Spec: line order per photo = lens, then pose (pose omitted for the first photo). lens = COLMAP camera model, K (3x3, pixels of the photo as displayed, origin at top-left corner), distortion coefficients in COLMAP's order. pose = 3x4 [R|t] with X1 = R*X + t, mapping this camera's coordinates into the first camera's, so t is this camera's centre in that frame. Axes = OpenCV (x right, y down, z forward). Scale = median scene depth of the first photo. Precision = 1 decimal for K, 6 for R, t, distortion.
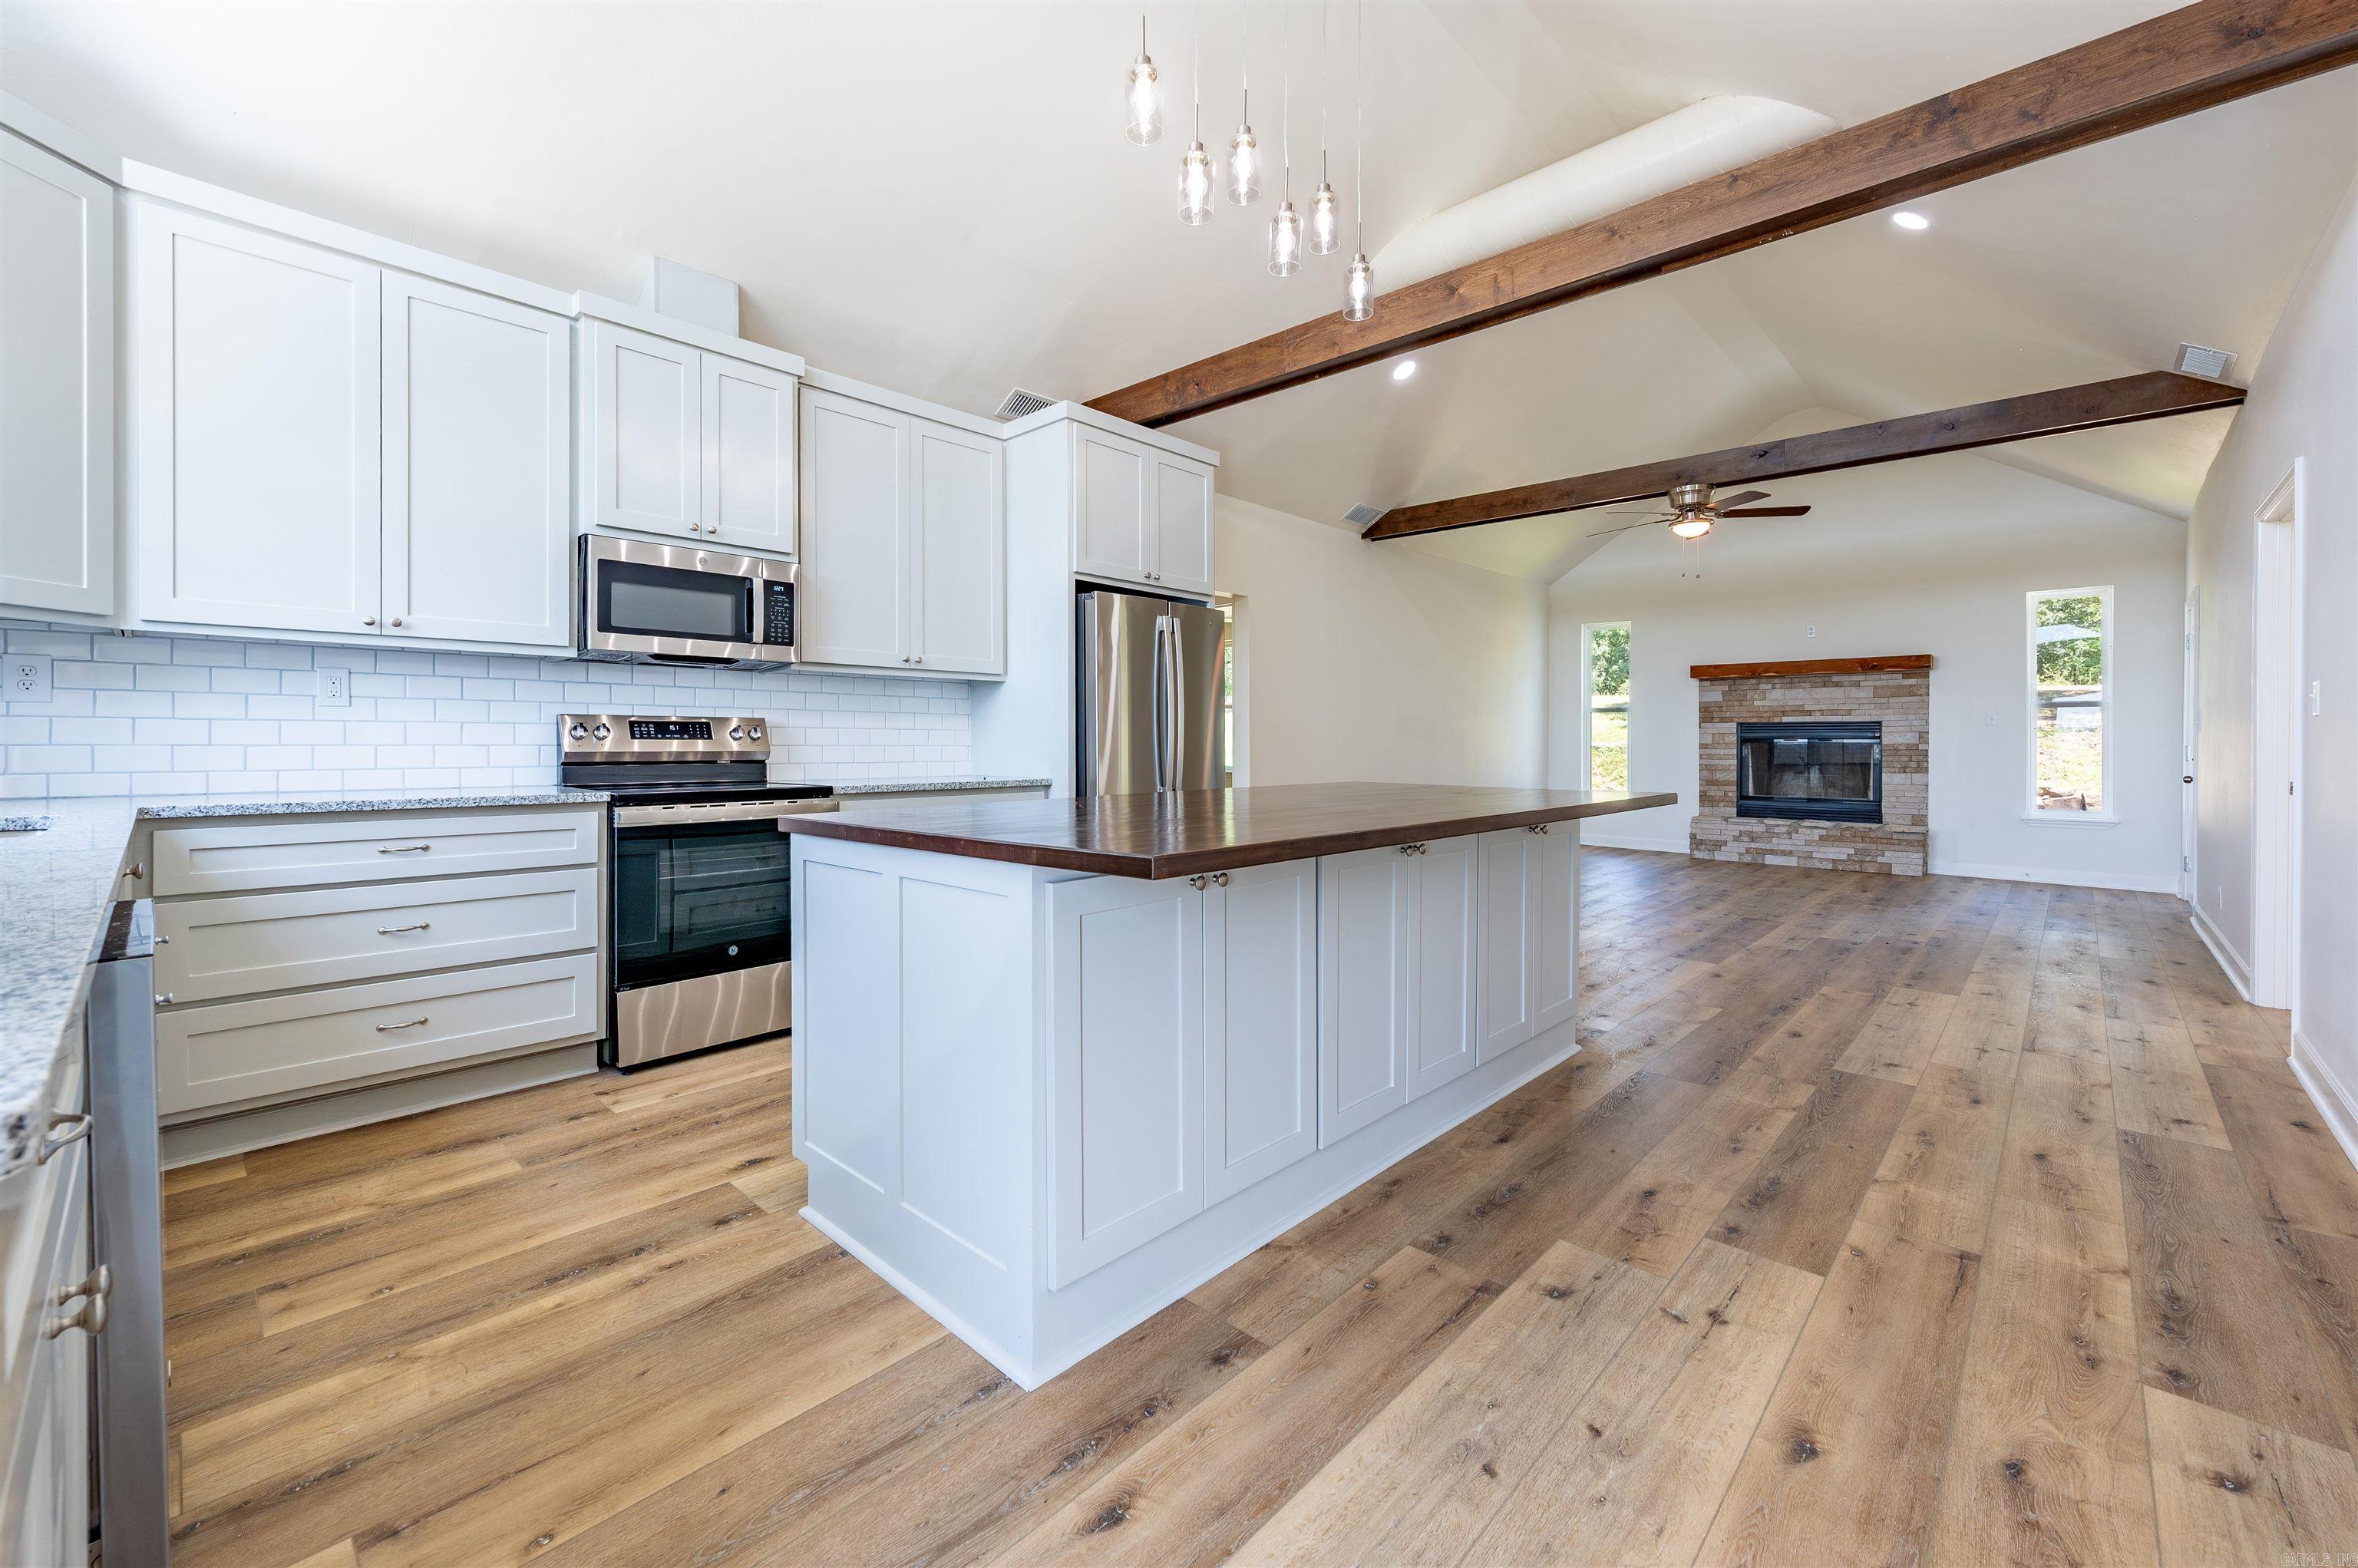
lens RADIAL K [[995.8, 0, 1128.6], [0, 995.8, 739.8], [0, 0, 1]] dist [0.000272, 0.001332]
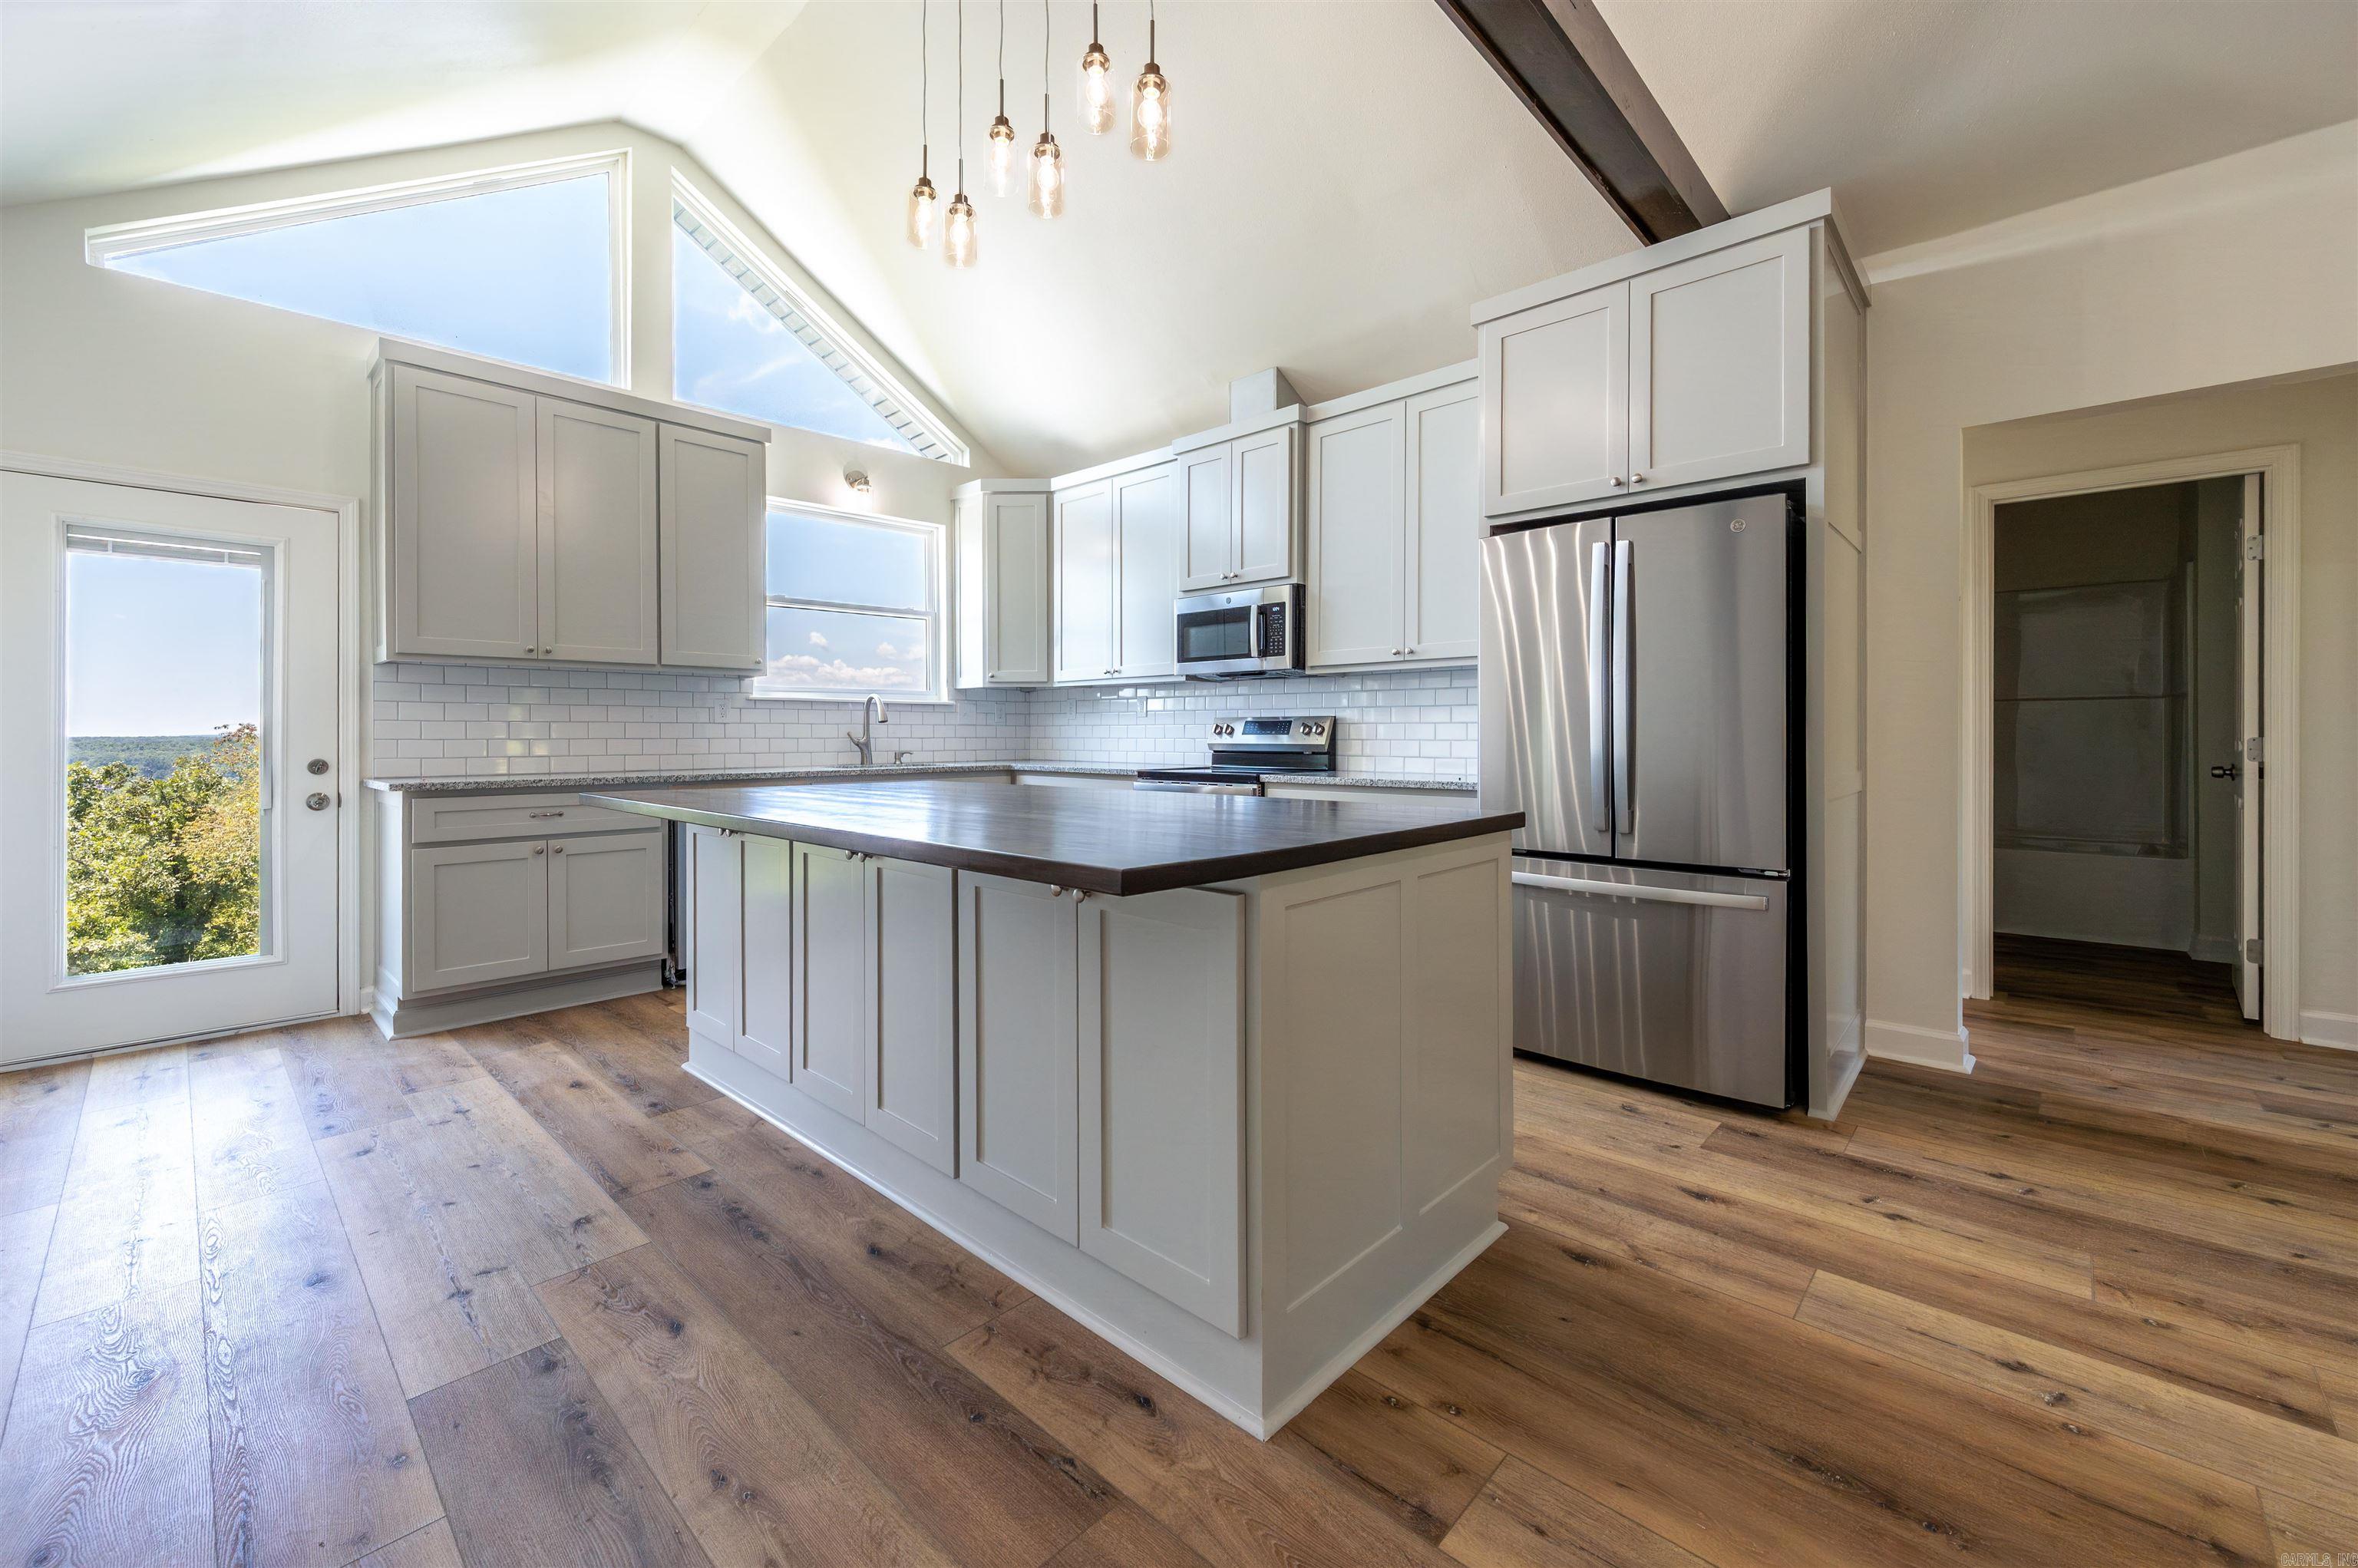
lens RADIAL K [[954.2, 0, 1177.7], [0, 954.2, 732.5], [0, 0, 1]] dist [-0.000743, 0.000335]
pose [[0.004703, -0.003148, -0.999984, 1.315426], [0.004441, 0.999985, -0.003128, 0.000214], [0.999979, -0.004426, 0.004717, 1.444293]]
